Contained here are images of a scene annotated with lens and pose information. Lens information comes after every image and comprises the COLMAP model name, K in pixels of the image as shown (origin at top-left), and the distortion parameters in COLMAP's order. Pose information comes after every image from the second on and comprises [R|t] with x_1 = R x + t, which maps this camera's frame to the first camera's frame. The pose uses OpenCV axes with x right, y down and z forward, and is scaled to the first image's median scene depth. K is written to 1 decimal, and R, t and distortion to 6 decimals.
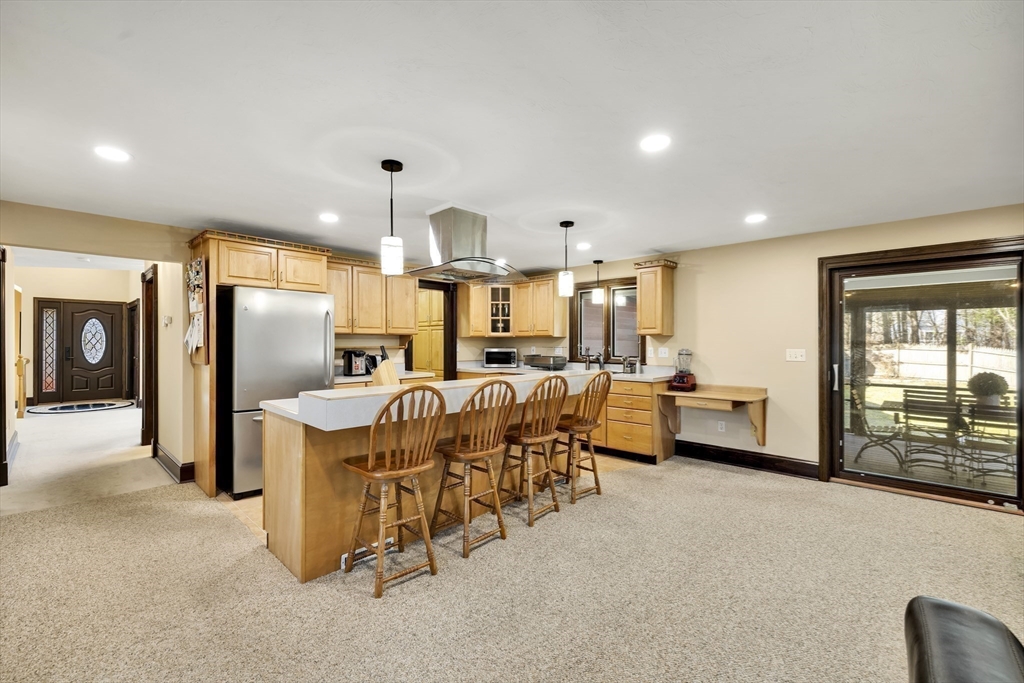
lens RADIAL K [[438.3, 0, 506.4], [0, 438.3, 349.5], [0, 0, 1]] dist [-0.003414, 0.000138]
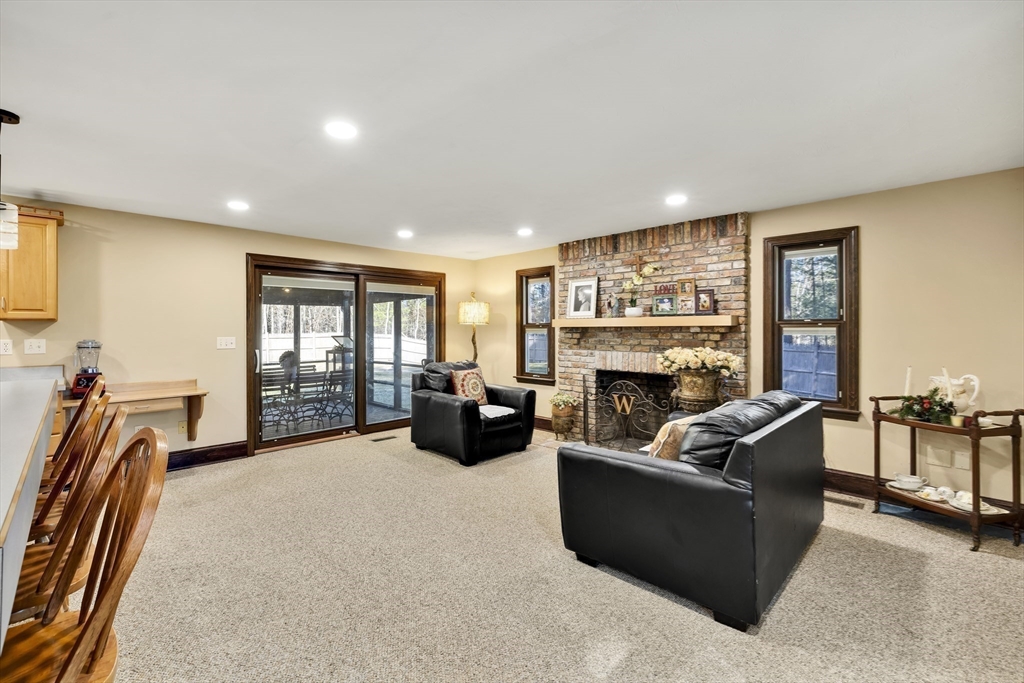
lens RADIAL K [[438.3, 0, 496.4], [0, 438.3, 327.8], [0, 0, 1]] dist [-0.003414, 0.000138]
pose [[0.036602, -0.001425, 0.999329, -0.297339], [0.016114, 0.999870, 0.000836, -0.010697], [-0.999200, 0.016072, 0.036620, 0.284690]]
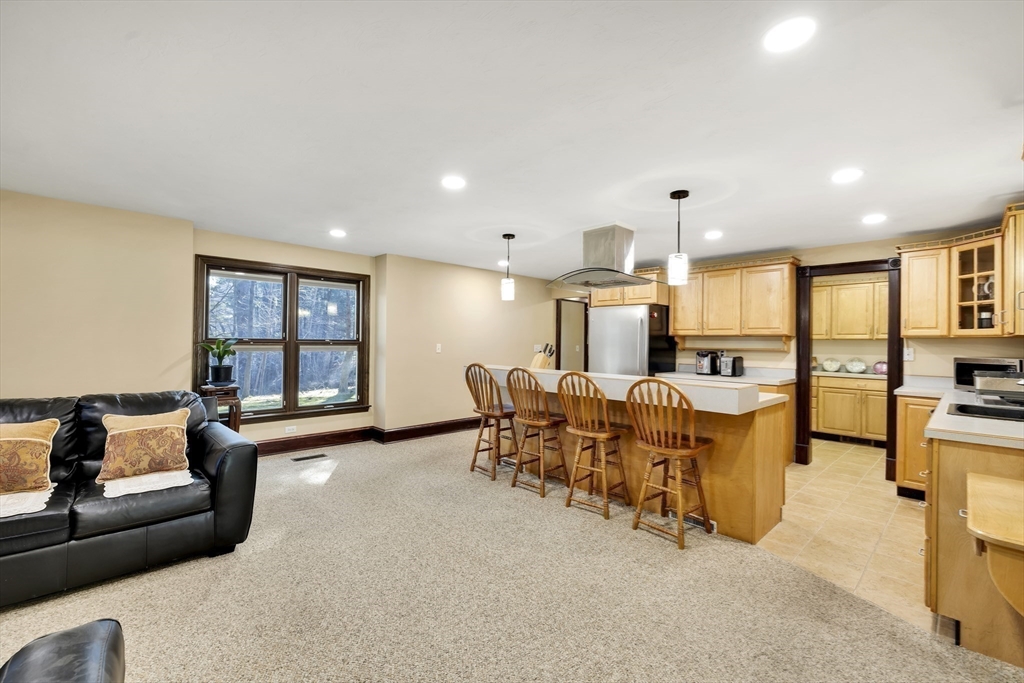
lens RADIAL K [[438.3, 0, 502.2], [0, 438.3, 336.4], [0, 0, 1]] dist [-0.003414, 0.000138]
pose [[-0.073144, -0.010905, -0.997262, 0.758911], [-0.028520, 0.999554, -0.008838, -0.009638], [0.996913, 0.027795, -0.073423, 0.580249]]
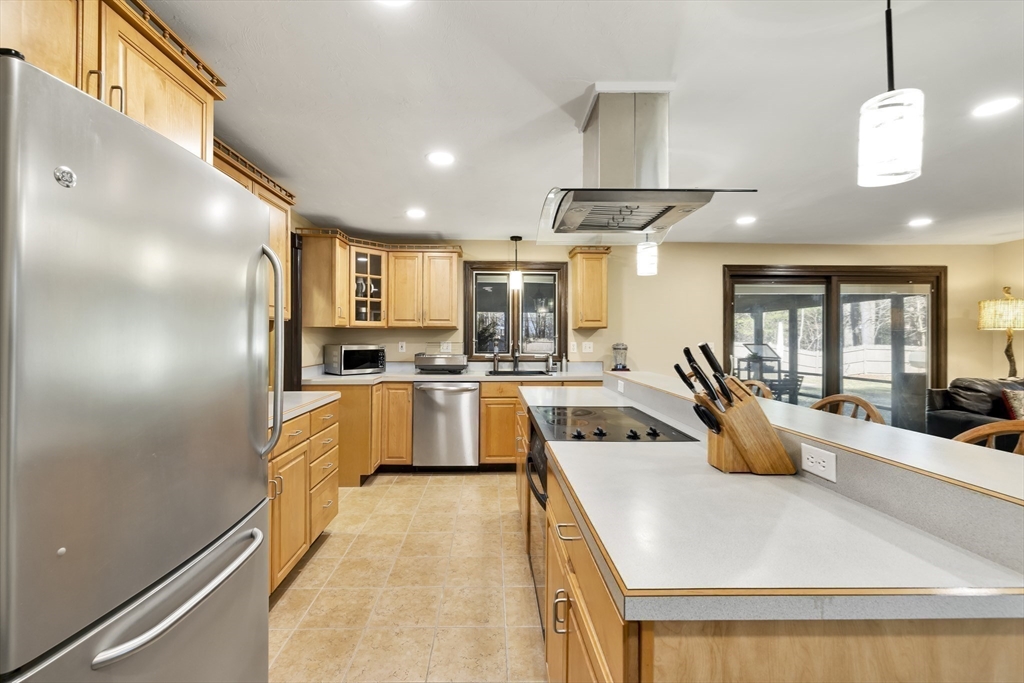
lens RADIAL K [[438.3, 0, 509.3], [0, 438.3, 338.2], [0, 0, 1]] dist [-0.003414, 0.000138]
pose [[0.692640, -0.003844, 0.721273, -0.451662], [0.010397, 0.999935, -0.004655, -0.009741], [-0.721208, 0.010723, 0.692635, 0.503589]]
